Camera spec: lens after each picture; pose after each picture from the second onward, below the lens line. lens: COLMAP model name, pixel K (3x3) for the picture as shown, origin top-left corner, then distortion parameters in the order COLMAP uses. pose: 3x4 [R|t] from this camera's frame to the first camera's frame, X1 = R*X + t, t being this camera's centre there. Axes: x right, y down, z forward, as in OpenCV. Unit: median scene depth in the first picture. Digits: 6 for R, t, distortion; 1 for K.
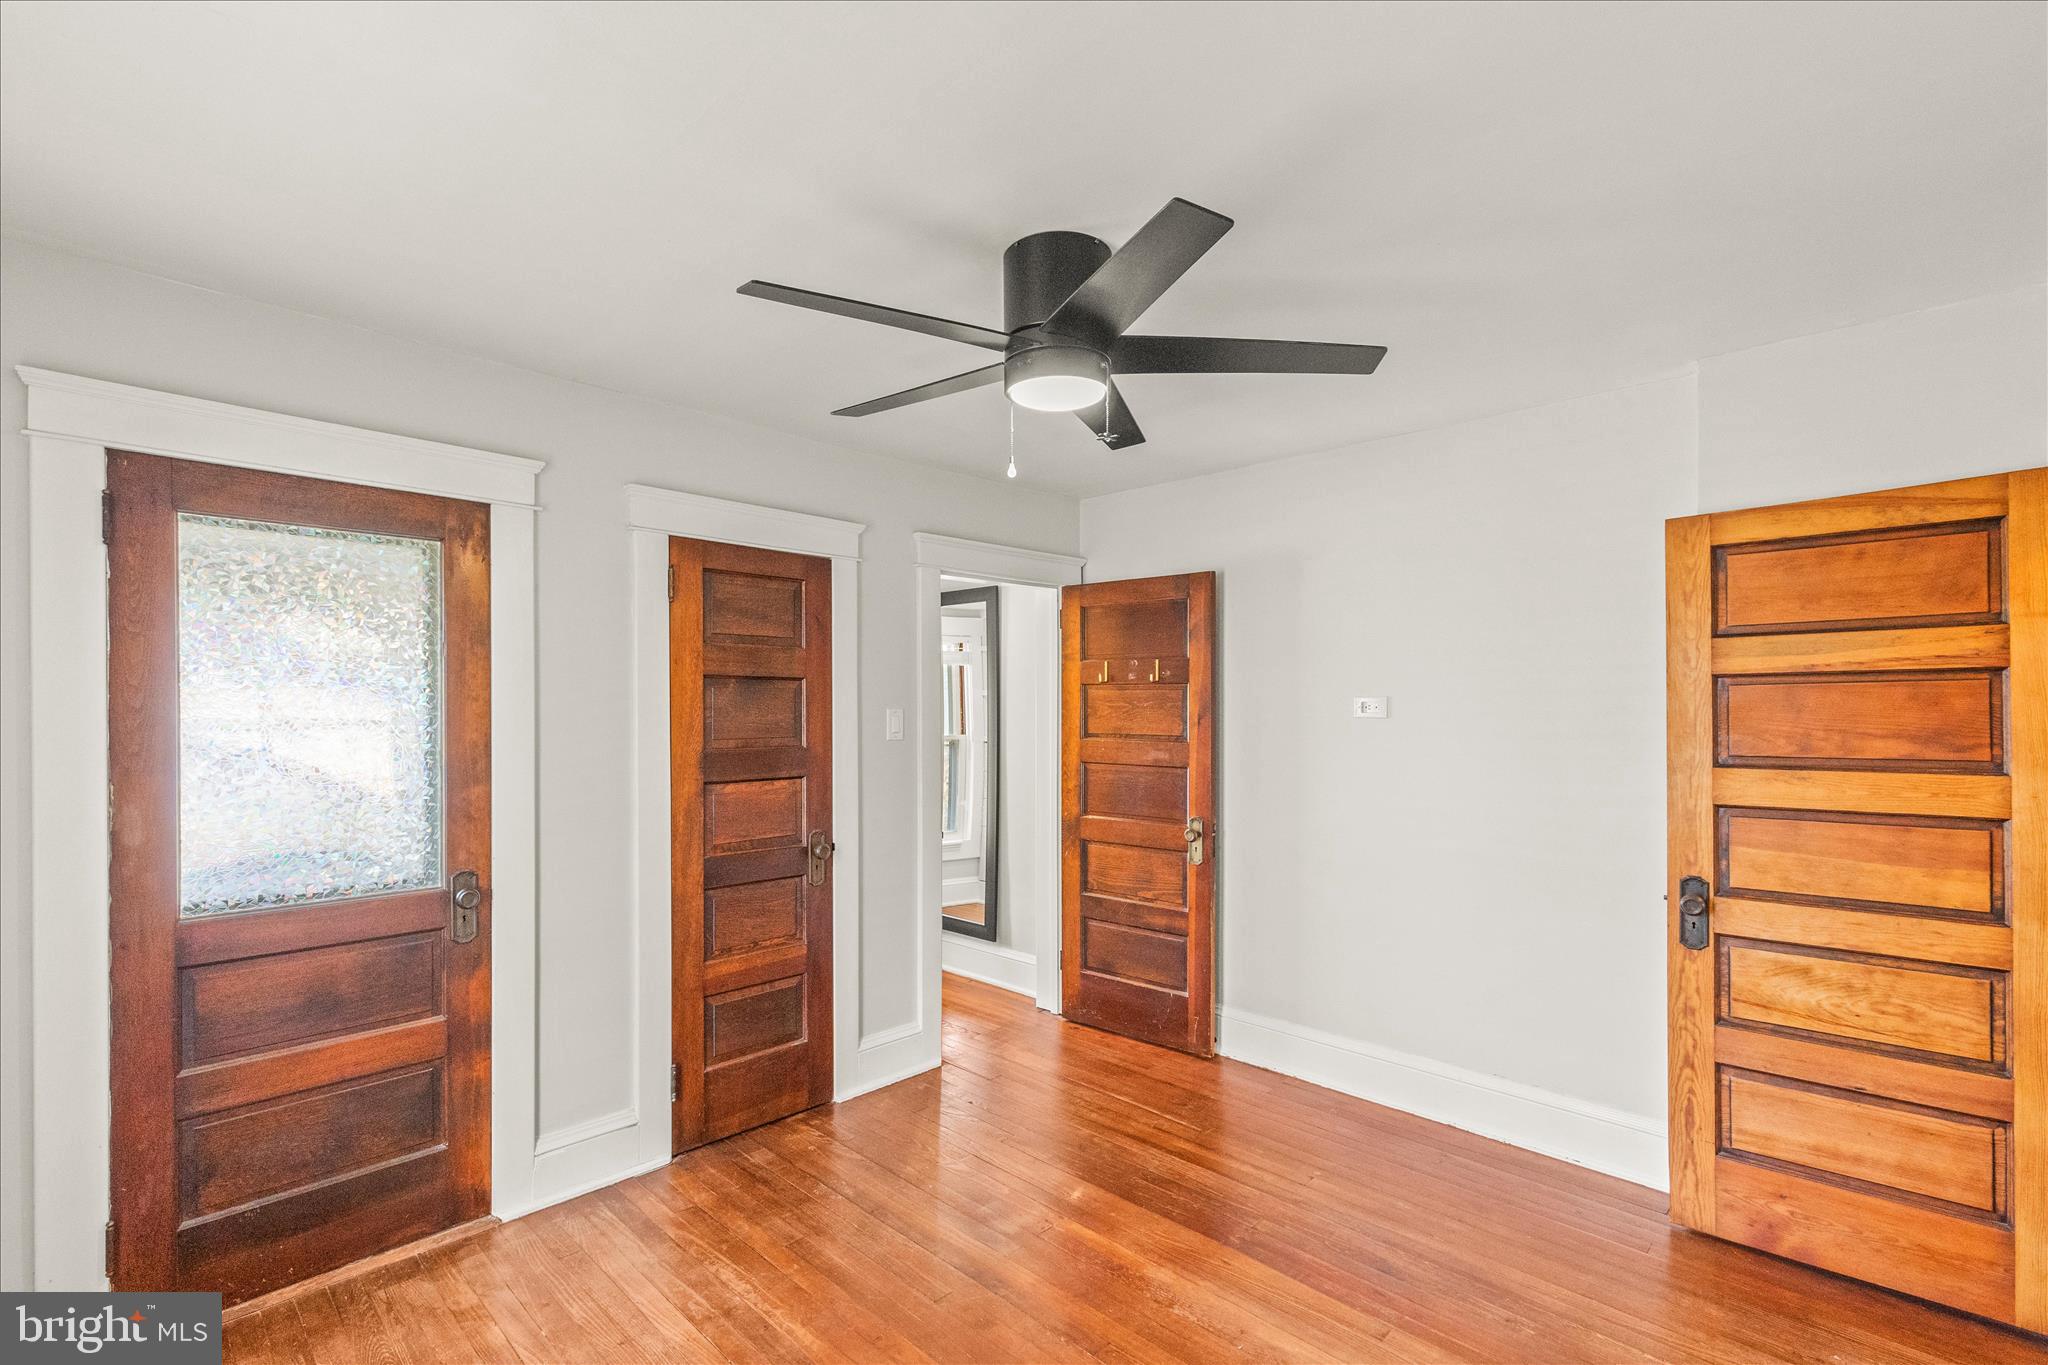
lens RADIAL K [[926.6, 0, 1018.7], [0, 926.6, 694.1], [0, 0, 1]] dist [0.000812, 0.000171]
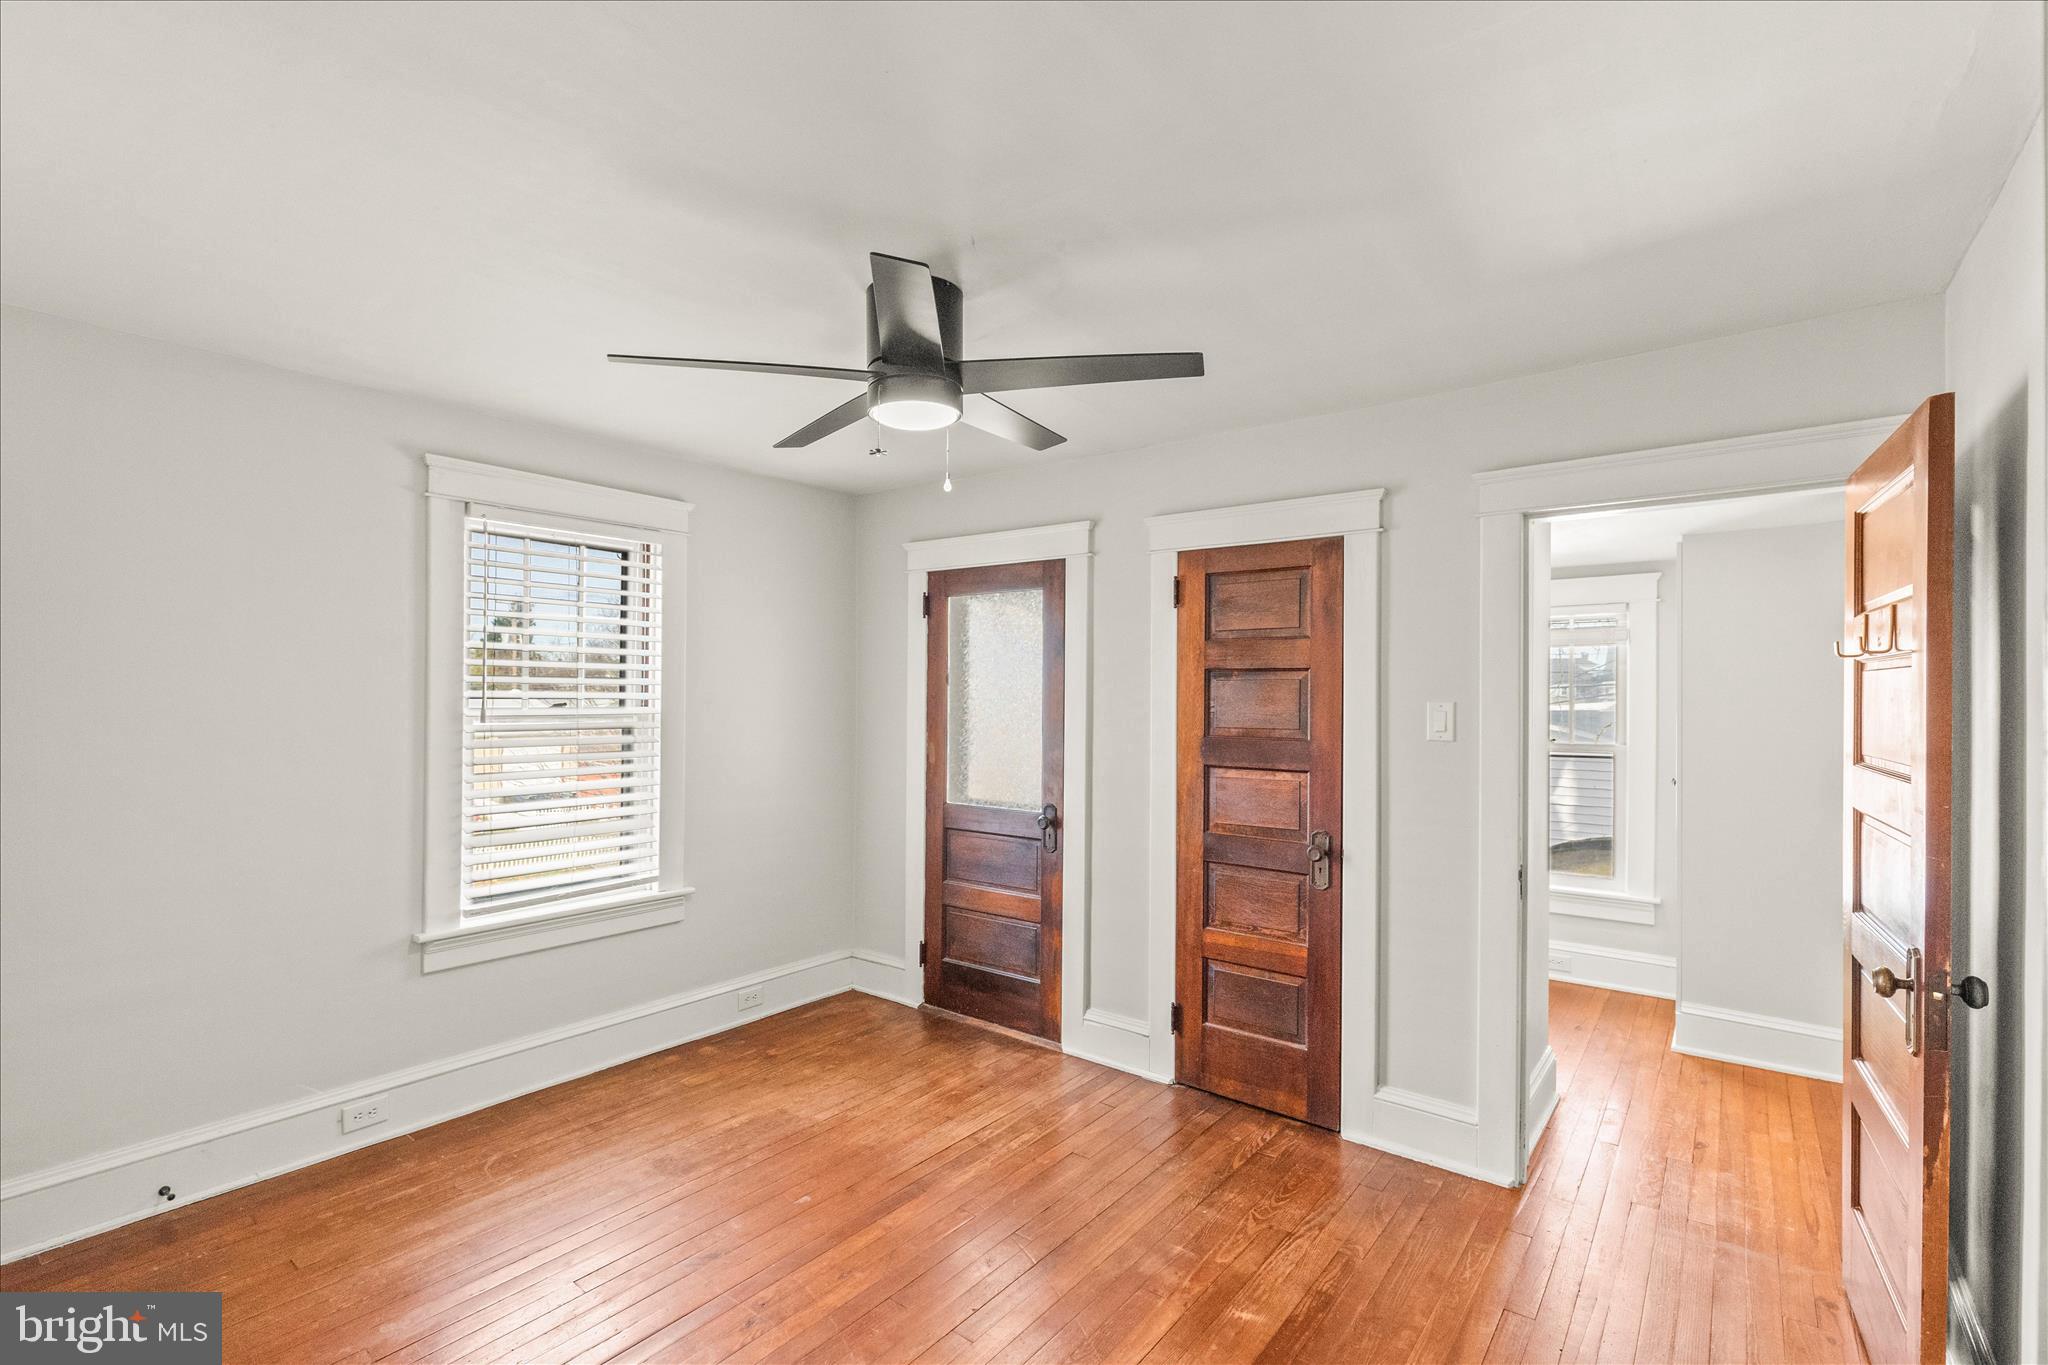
lens RADIAL K [[926.6, 0, 1020.3], [0, 926.6, 691.8], [0, 0, 1]] dist [0.000812, 0.000171]
pose [[0.111530, -0.010171, -0.993709, 0.747599], [0.000296, 0.999948, -0.010202, 0.018245], [0.993761, 0.000844, 0.111527, 0.655069]]
